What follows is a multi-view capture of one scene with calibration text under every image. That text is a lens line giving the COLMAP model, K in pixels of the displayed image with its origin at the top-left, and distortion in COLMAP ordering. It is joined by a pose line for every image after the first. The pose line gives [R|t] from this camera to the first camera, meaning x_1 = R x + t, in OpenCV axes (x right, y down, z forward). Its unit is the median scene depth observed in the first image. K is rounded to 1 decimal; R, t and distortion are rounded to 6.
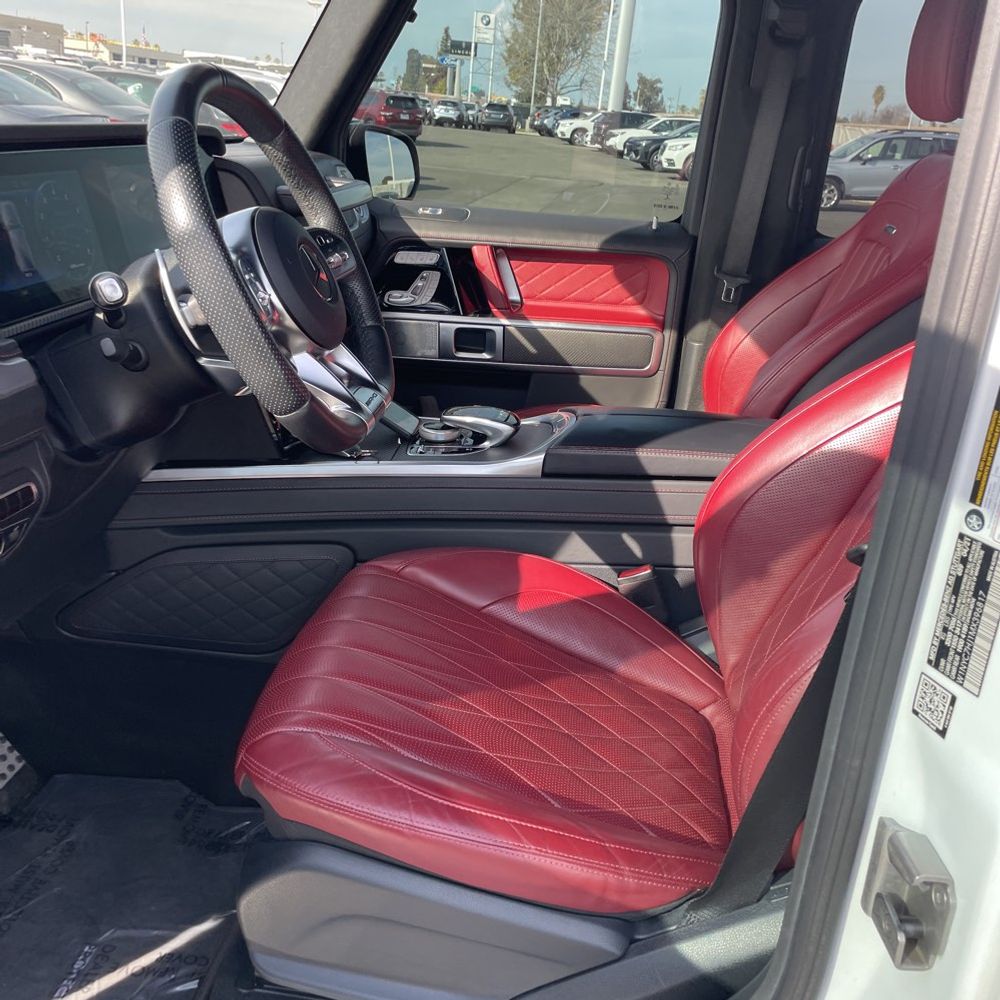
lens RADIAL K [[1005.8, 0, 500.0], [0, 1005.8, 500.0], [0, 0, 1]] dist [0.080853, -0.040127]
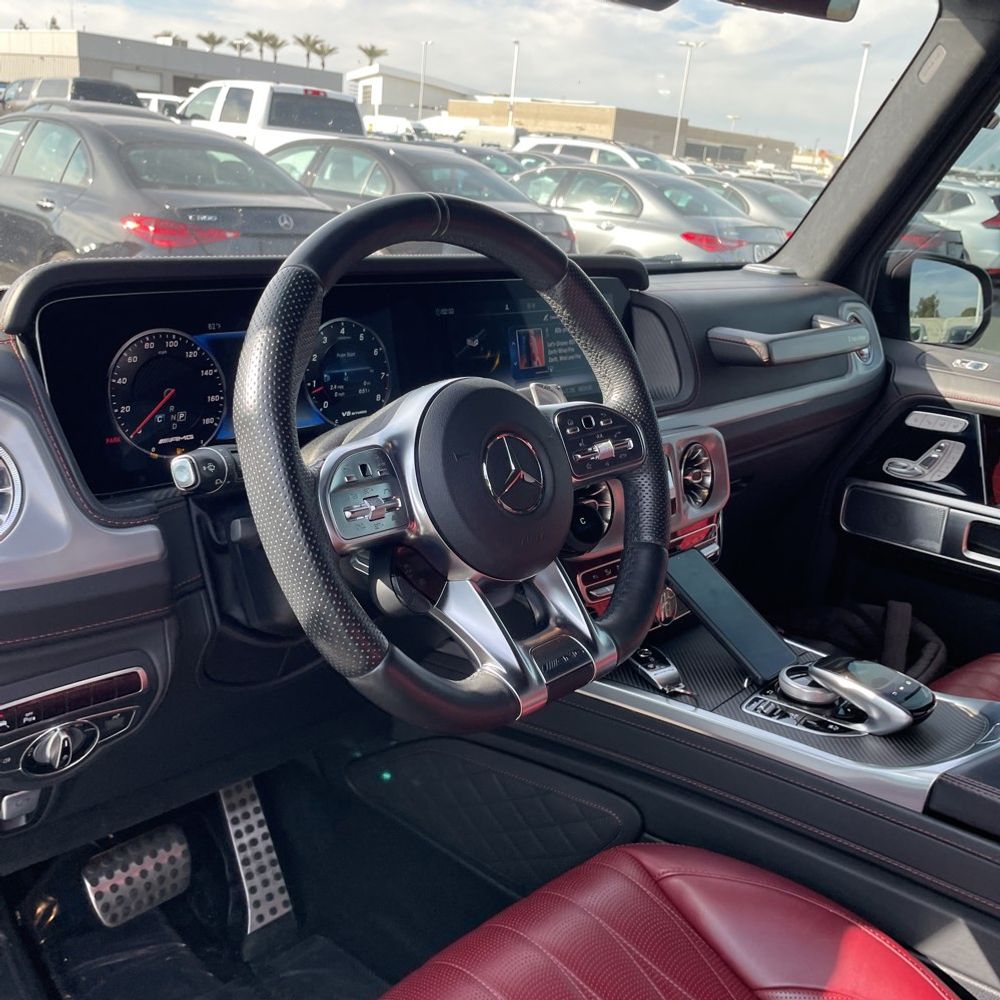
lens RADIAL K [[1017.5, 0, 492.1], [0, 1017.5, 510.0], [0, 0, 1]] dist [0.058857, -0.045491]
pose [[0.805600, 0.186134, -0.562462, 0.099464], [-0.234799, 0.971933, -0.014658, -0.088255], [0.543947, 0.143874, 0.826693, 0.194234]]
